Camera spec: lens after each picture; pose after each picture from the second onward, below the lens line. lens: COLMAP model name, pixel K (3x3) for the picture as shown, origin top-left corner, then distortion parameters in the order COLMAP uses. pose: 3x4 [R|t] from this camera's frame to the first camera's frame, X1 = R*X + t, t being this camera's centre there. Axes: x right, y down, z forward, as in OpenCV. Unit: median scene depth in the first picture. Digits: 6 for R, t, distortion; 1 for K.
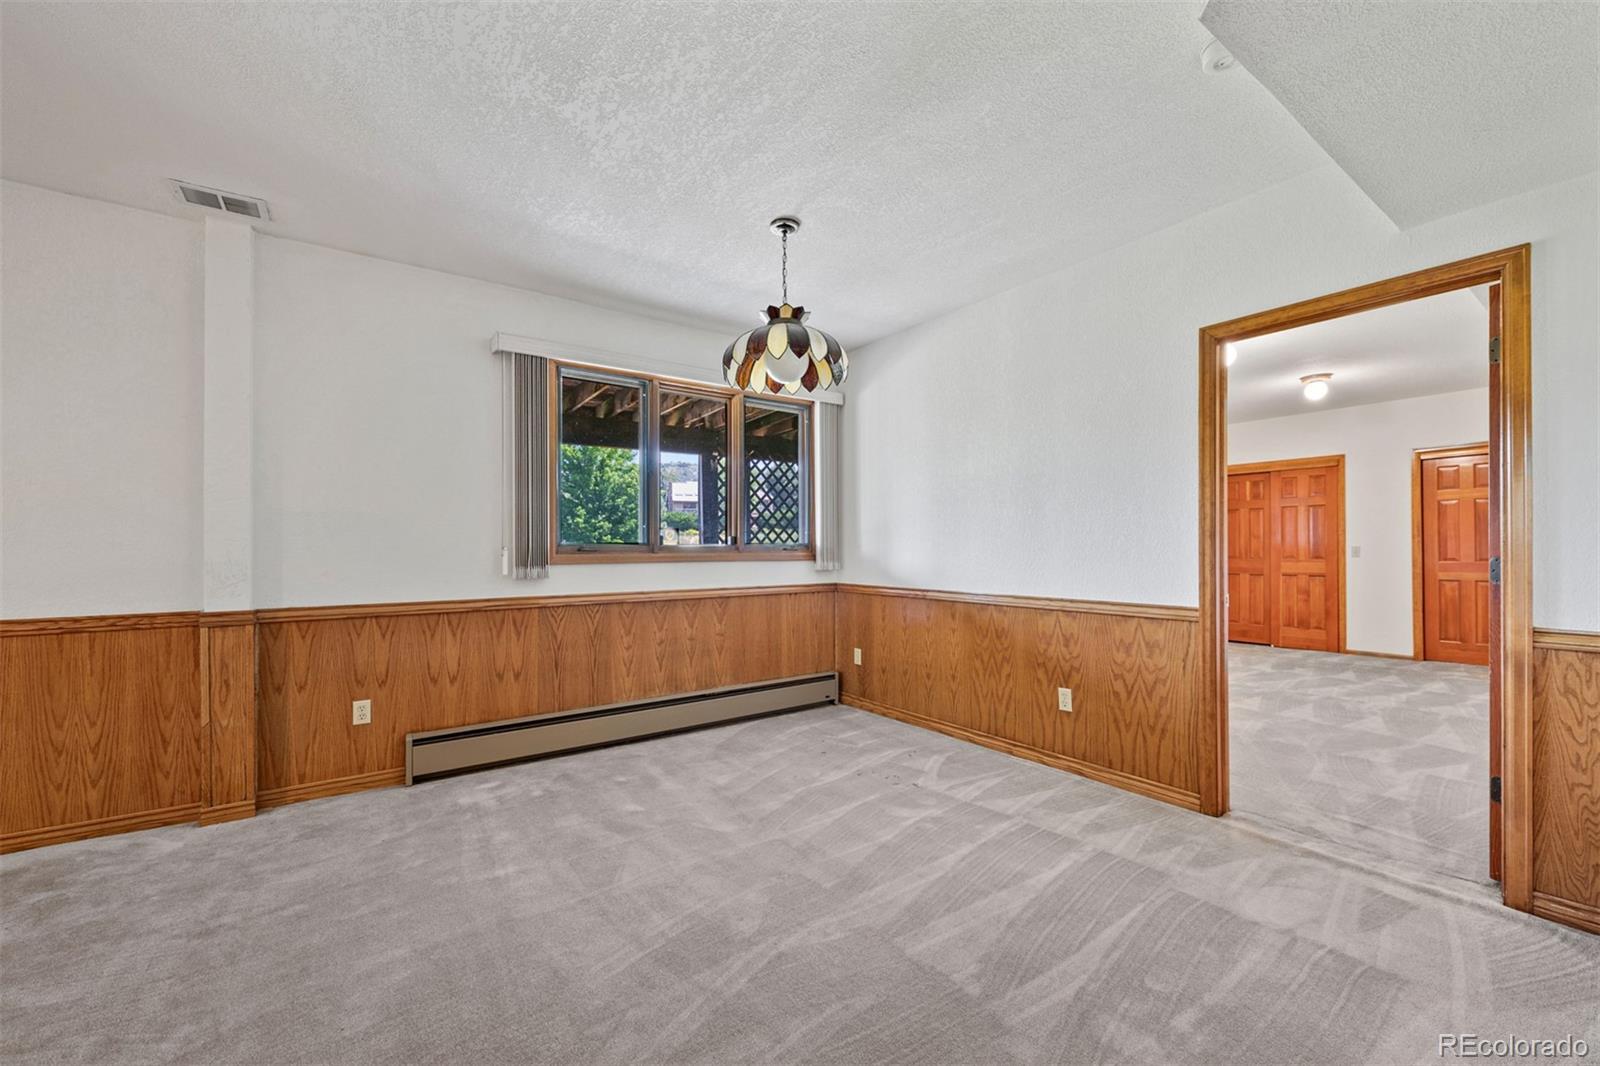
lens RADIAL K [[628.5, 0, 802.2], [0, 628.5, 544.2], [0, 0, 1]] dist [-0.000538, -0.000552]
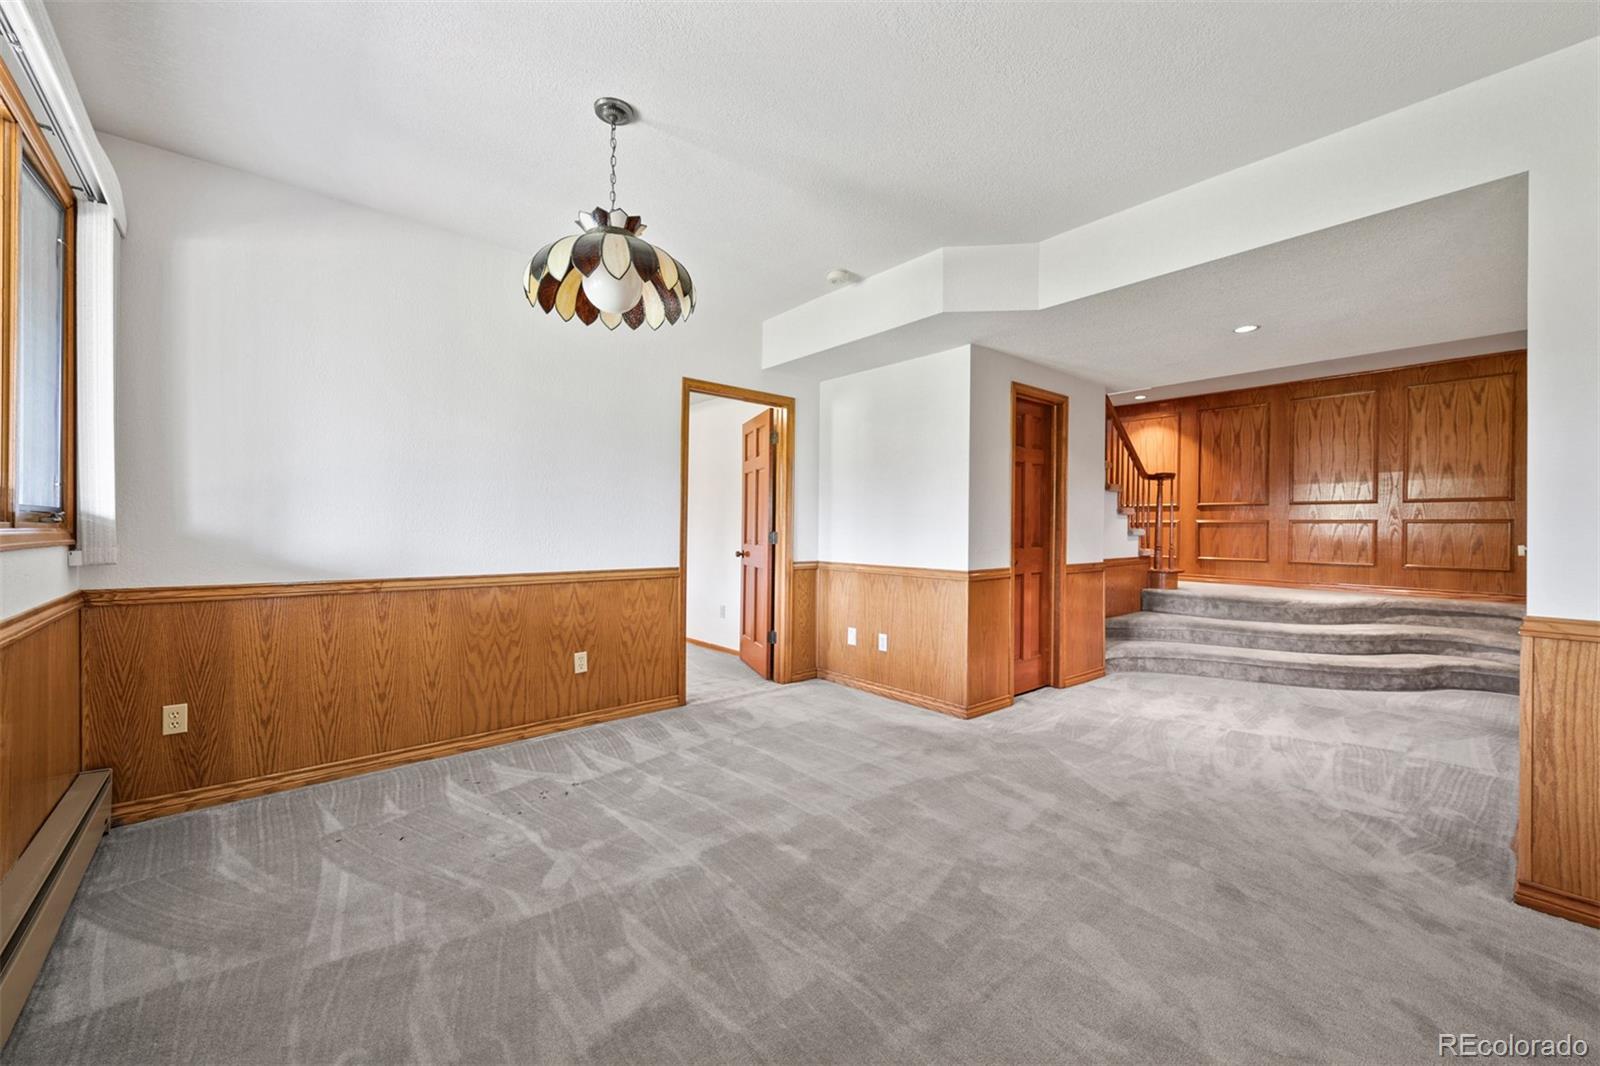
lens RADIAL K [[628.5, 0, 792.3], [0, 628.5, 536.7], [0, 0, 1]] dist [-0.000538, -0.000552]
pose [[-0.095477, -0.008188, 0.995398, -0.712879], [-0.012365, 0.999899, 0.007039, 0.014416], [-0.995355, -0.011636, -0.095569, 0.738947]]
